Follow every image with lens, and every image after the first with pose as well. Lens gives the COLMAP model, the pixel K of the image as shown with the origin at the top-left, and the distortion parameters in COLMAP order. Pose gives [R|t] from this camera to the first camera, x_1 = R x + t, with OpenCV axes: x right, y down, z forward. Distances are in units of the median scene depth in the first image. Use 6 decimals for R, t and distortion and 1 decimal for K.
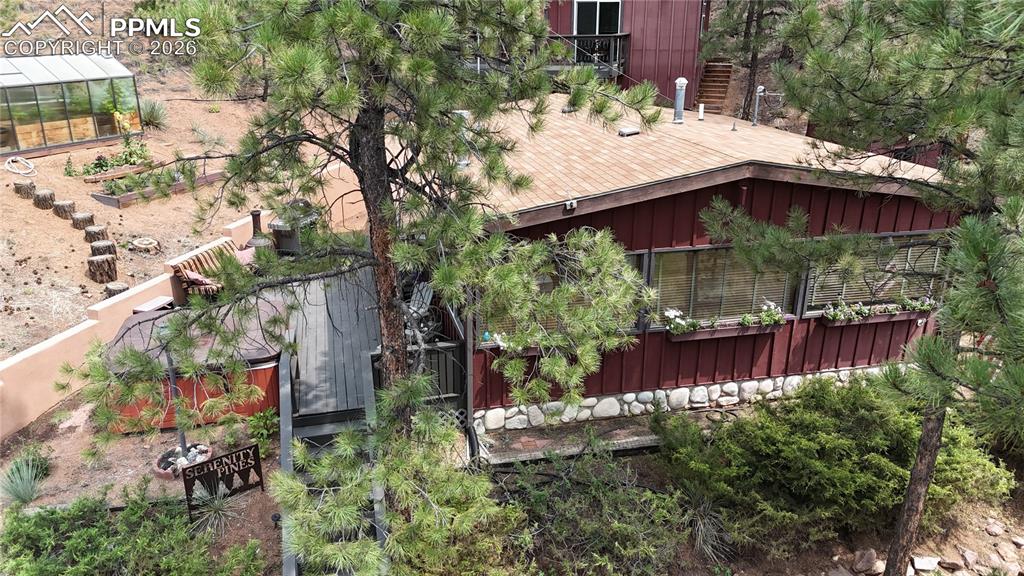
lens RADIAL K [[751.4, 0, 513.8], [0, 751.4, 282.2], [0, 0, 1]] dist [0.073785, -0.077817]
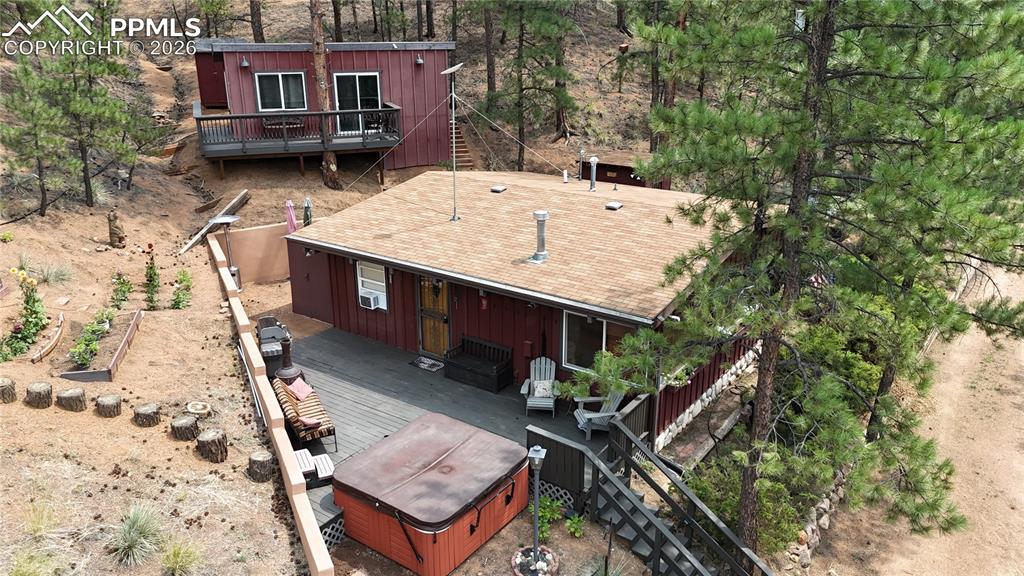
lens RADIAL K [[751.4, 0, 513.8], [0, 751.4, 282.2], [0, 0, 1]] dist [0.073785, -0.077817]
pose [[0.762740, -0.211891, 0.611007, -0.923528], [0.220456, 0.973401, 0.062363, -0.216877], [-0.607970, 0.087133, 0.789165, 0.090678]]
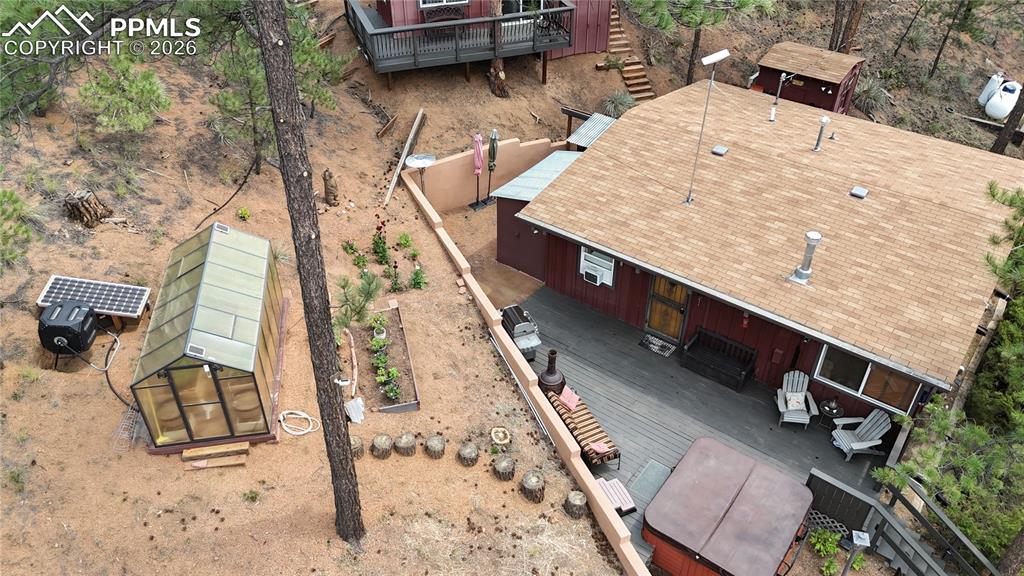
lens RADIAL K [[751.4, 0, 513.8], [0, 751.4, 282.2], [0, 0, 1]] dist [0.073785, -0.077817]
pose [[0.779098, -0.380967, 0.497865, -1.129973], [0.209329, 0.906679, 0.366217, -0.744083], [-0.590921, -0.181101, 0.786139, 0.354127]]
